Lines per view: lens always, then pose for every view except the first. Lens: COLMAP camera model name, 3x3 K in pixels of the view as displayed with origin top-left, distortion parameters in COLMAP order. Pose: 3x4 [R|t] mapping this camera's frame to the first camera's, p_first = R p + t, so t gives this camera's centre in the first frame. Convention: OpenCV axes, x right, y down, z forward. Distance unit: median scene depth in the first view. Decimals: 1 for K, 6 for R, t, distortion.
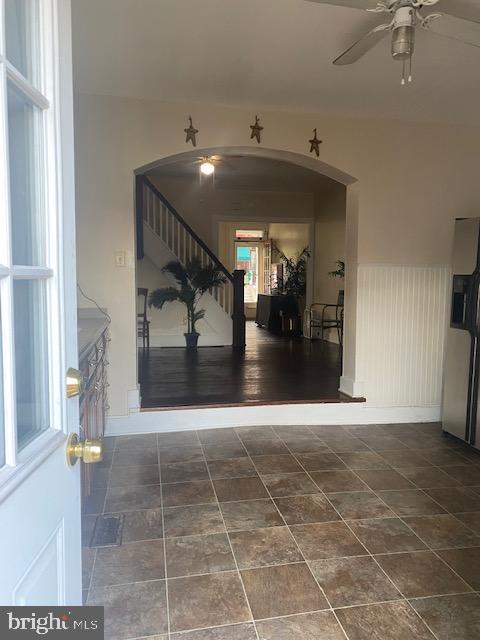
lens RADIAL K [[484.0, 0, 241.9], [0, 484.0, 324.4], [0, 0, 1]] dist [0.009996, -0.013647]
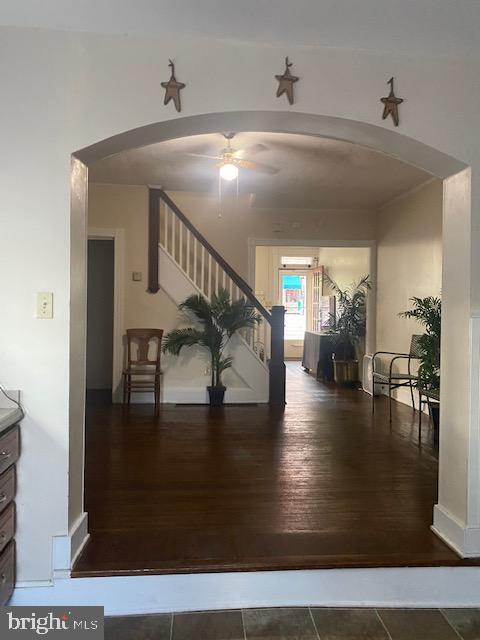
lens RADIAL K [[484.0, 0, 235.1], [0, 484.0, 316.4], [0, 0, 1]] dist [0.009996, -0.013647]
pose [[0.992511, 0.009619, -0.121779, 0.020706], [-0.018152, 0.997441, -0.069154, -0.041246], [0.120802, 0.070847, 0.990145, 0.221276]]
